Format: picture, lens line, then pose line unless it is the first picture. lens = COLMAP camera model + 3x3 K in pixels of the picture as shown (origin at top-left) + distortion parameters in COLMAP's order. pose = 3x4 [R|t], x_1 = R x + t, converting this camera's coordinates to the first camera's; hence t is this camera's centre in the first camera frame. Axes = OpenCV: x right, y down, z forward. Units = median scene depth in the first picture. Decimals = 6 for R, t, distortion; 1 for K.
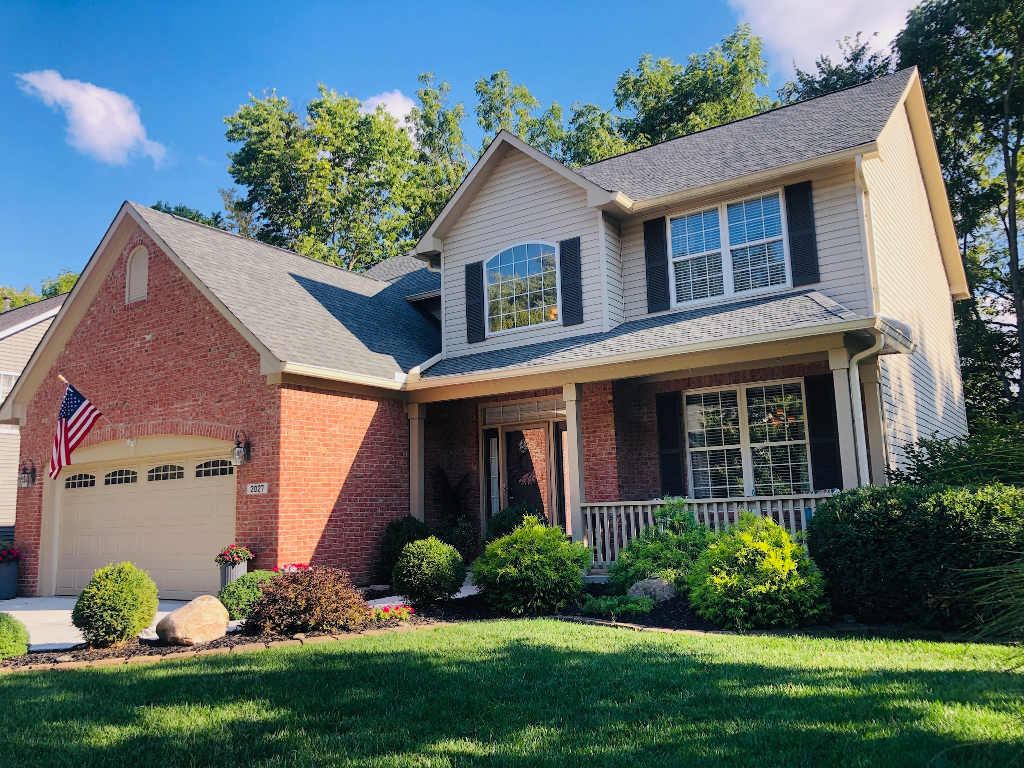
lens RADIAL K [[830.5, 0, 513.5], [0, 830.5, 389.8], [0, 0, 1]] dist [0.016116, -0.012865]
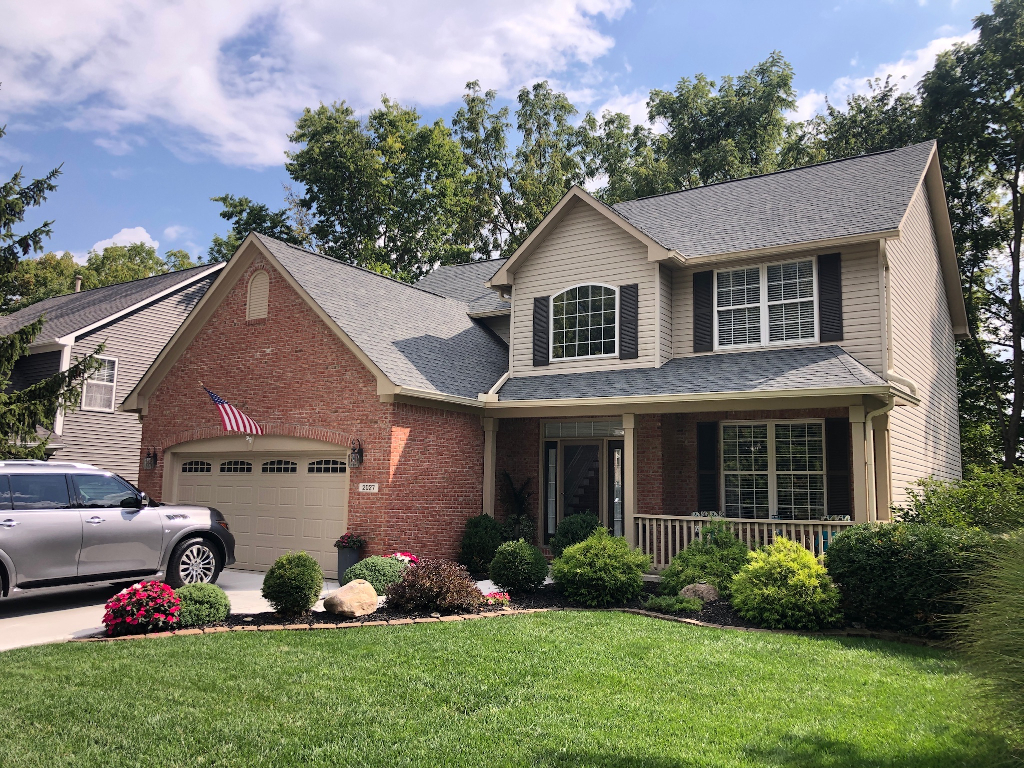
lens RADIAL K [[830.5, 0, 506.9], [0, 830.5, 384.2], [0, 0, 1]] dist [0.016116, -0.012865]
pose [[0.998597, 0.052219, -0.008820, -0.096357], [-0.052007, 0.998388, 0.022710, -0.065436], [0.009992, -0.022219, 0.999703, -0.191813]]
